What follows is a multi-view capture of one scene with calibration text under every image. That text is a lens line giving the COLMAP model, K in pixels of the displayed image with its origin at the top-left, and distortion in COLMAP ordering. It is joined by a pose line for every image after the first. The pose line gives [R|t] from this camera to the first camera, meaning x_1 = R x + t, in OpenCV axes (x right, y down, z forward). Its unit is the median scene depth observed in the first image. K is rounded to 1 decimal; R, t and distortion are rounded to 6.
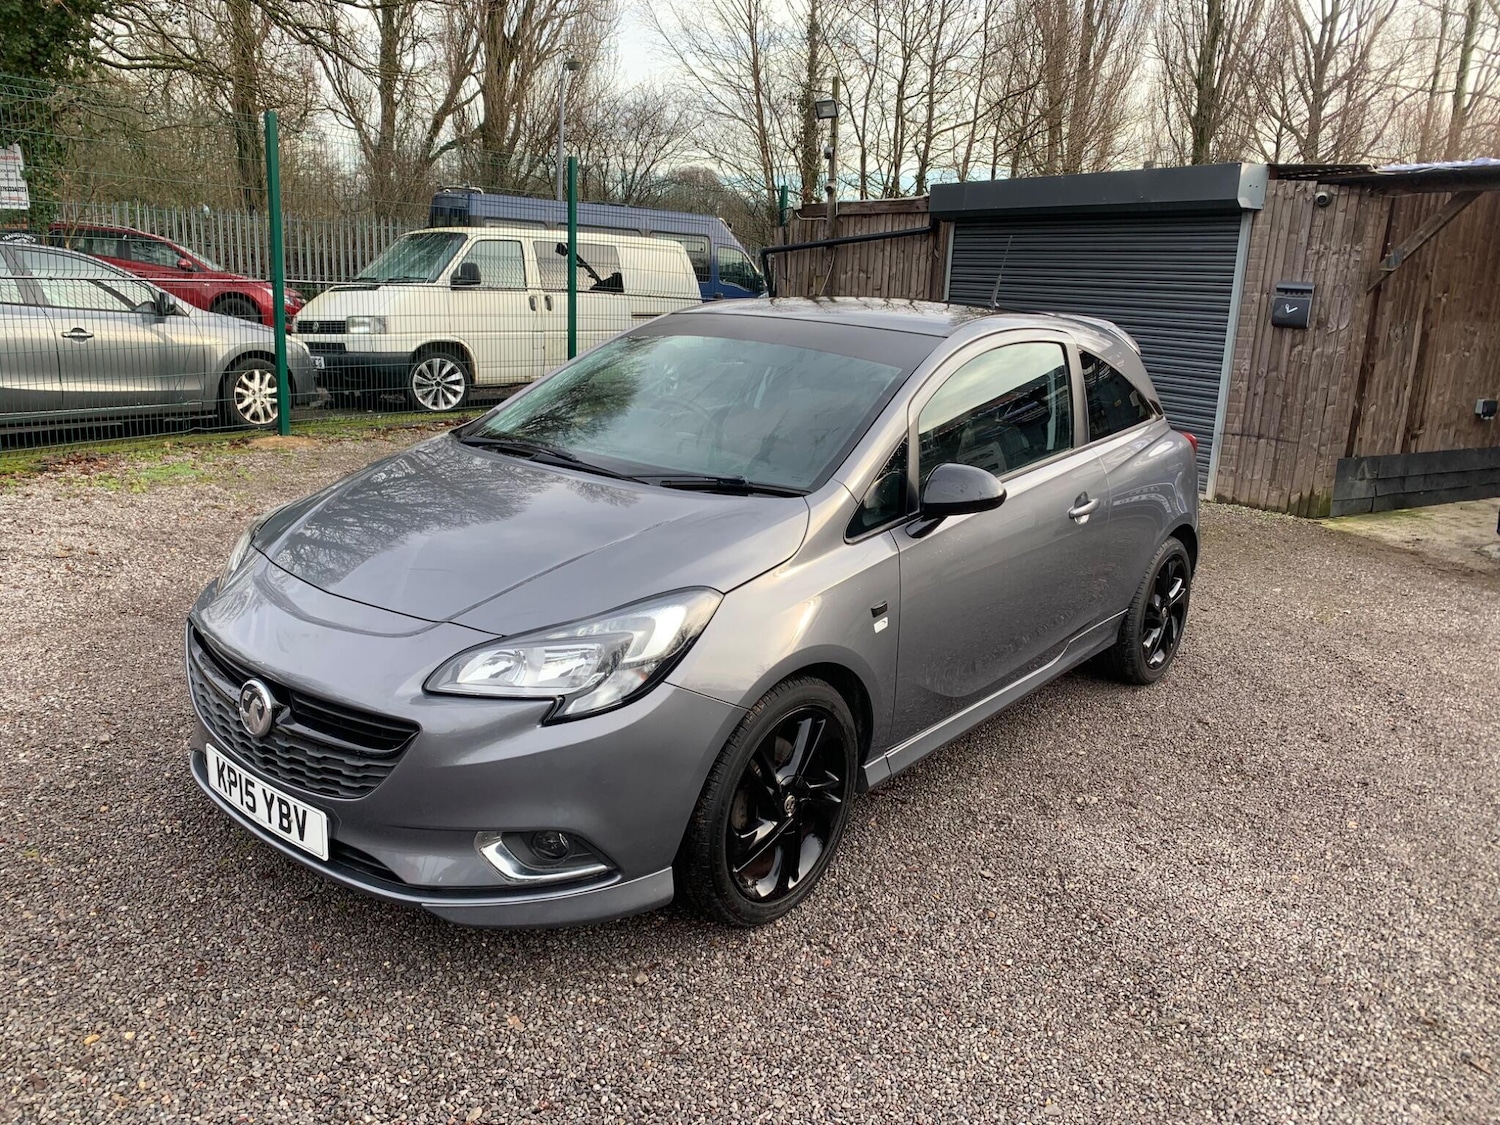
lens RADIAL K [[1155.4, 0, 759.0], [0, 1155.4, 546.9], [0, 0, 1]] dist [0.010980, -0.013973]
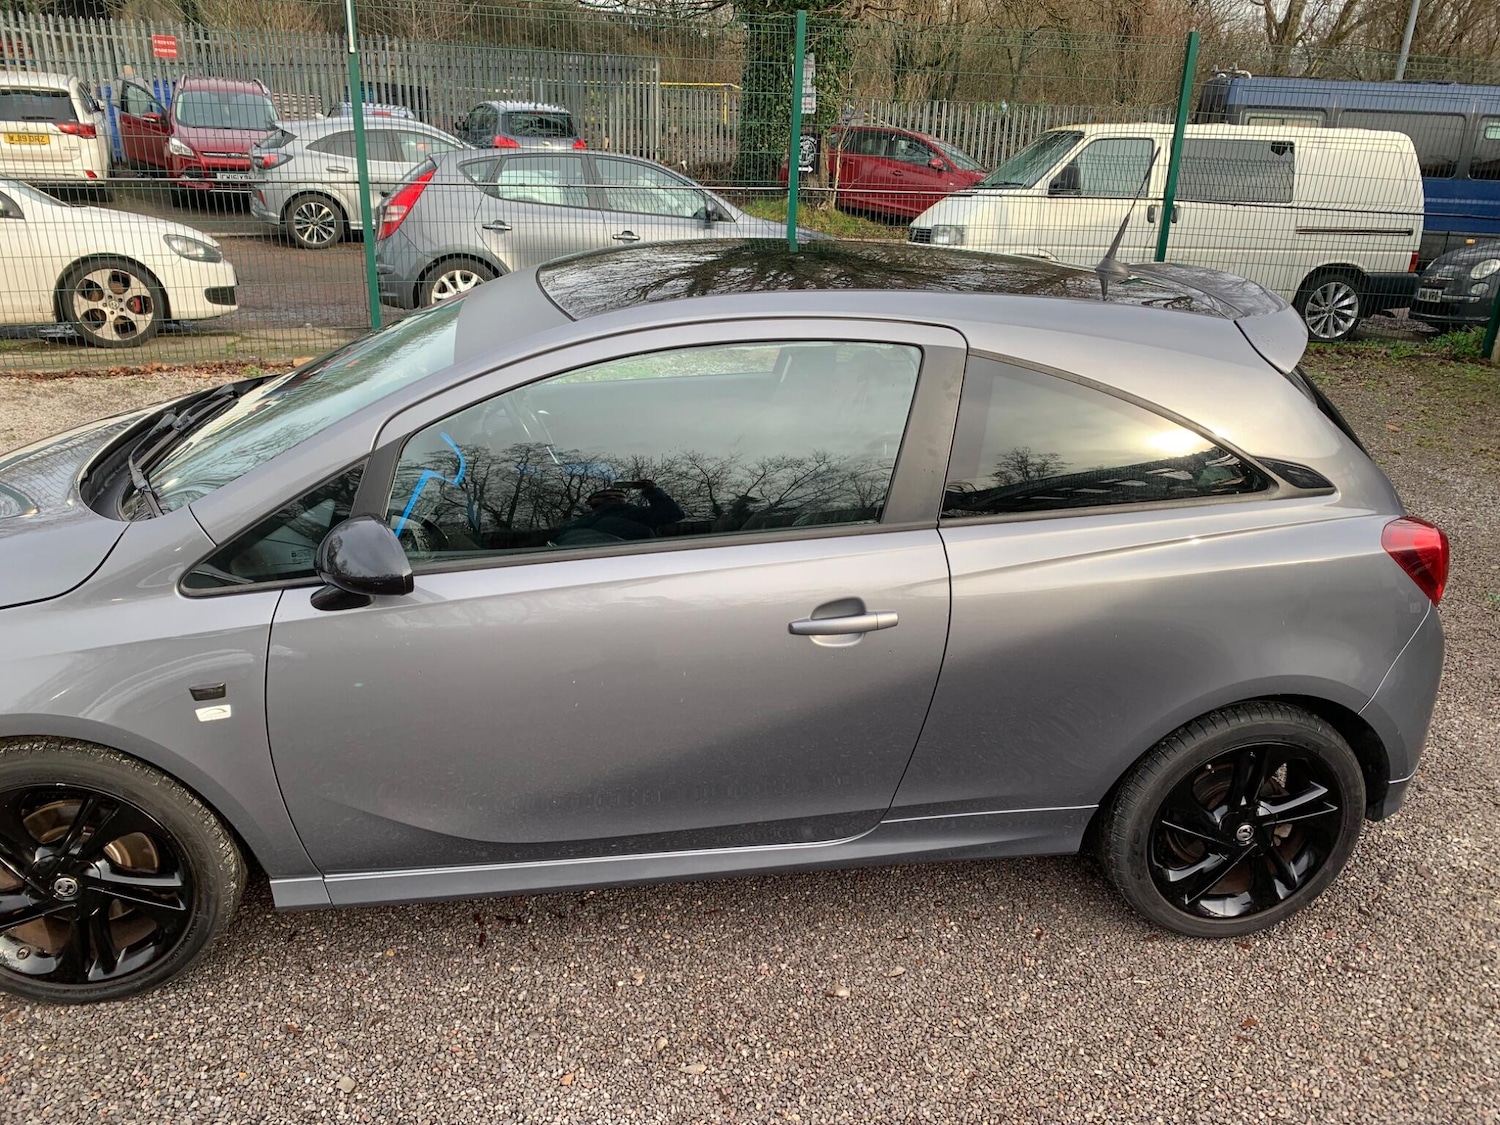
lens RADIAL K [[1155.4, 0, 758.0], [0, 1155.4, 575.9], [0, 0, 1]] dist [0.010980, -0.013973]
pose [[0.729762, 0.227447, -0.644760, 0.289714], [-0.156037, 0.973561, 0.166827, -0.069323], [0.665658, -0.021137, 0.745958, 0.239789]]
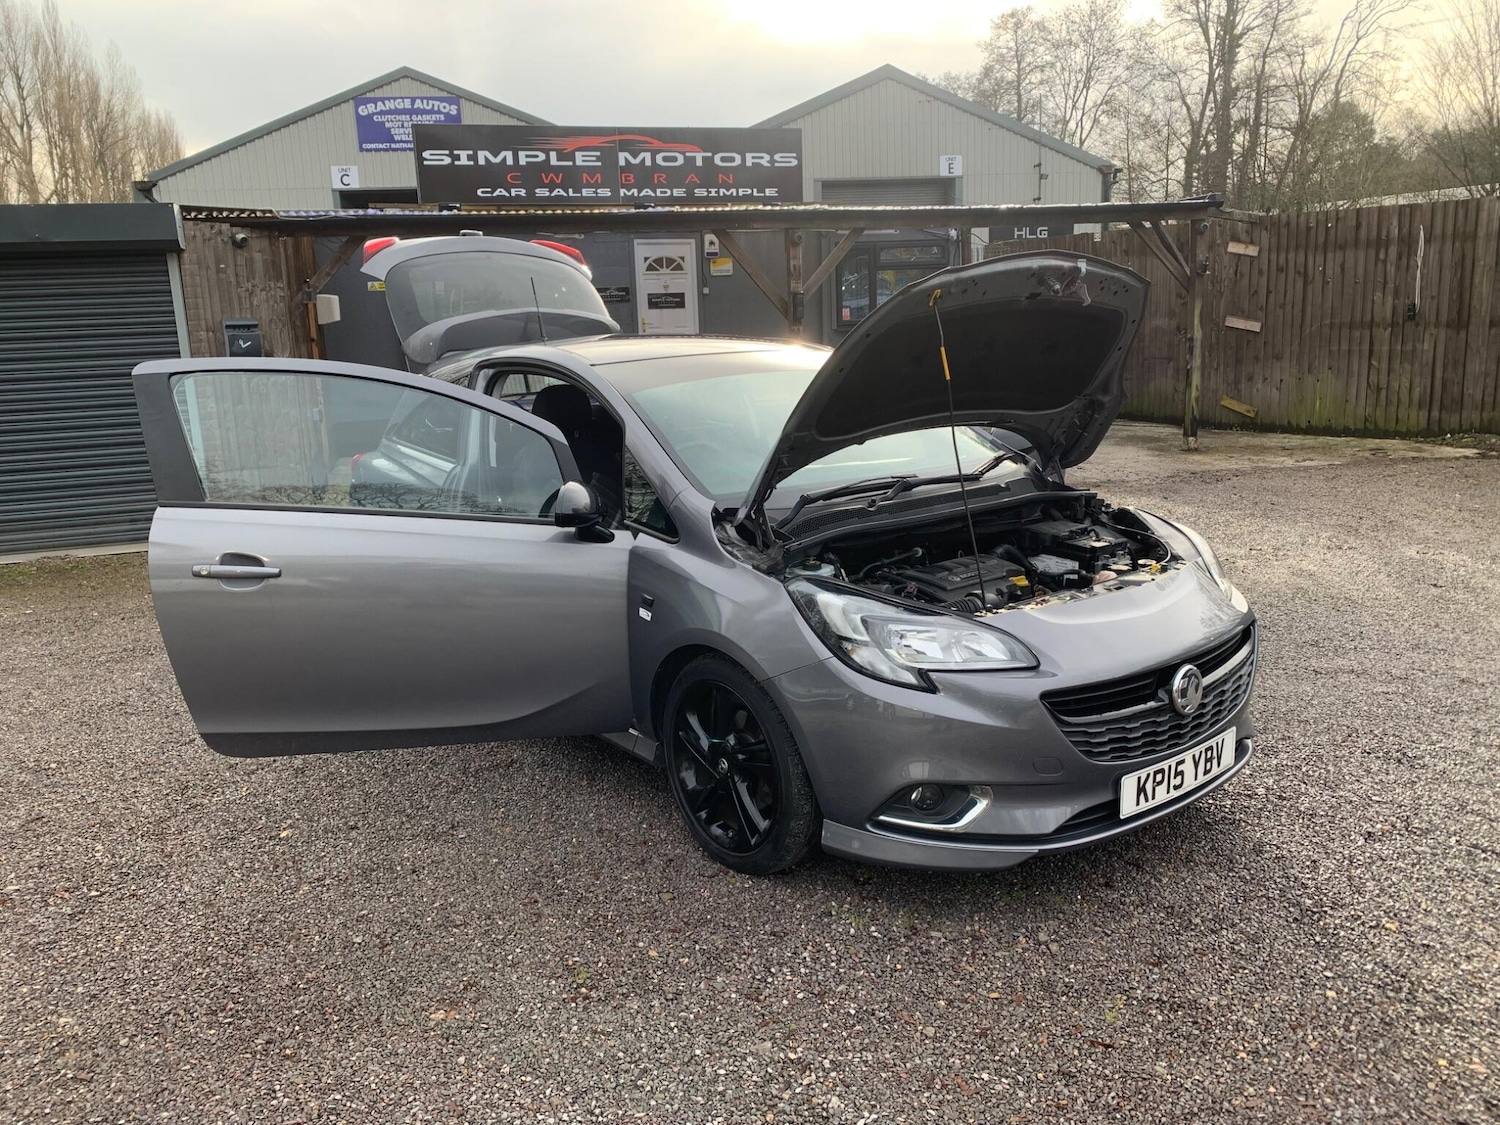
lens RADIAL K [[1155.4, 0, 757.6], [0, 1155.4, 546.5], [0, 0, 1]] dist [0.010980, -0.013973]
pose [[0.204731, -0.242282, 0.948359, -0.486079], [0.269357, 0.945419, 0.183382, -0.098946], [-0.941027, 0.217903, 0.258816, 0.329977]]
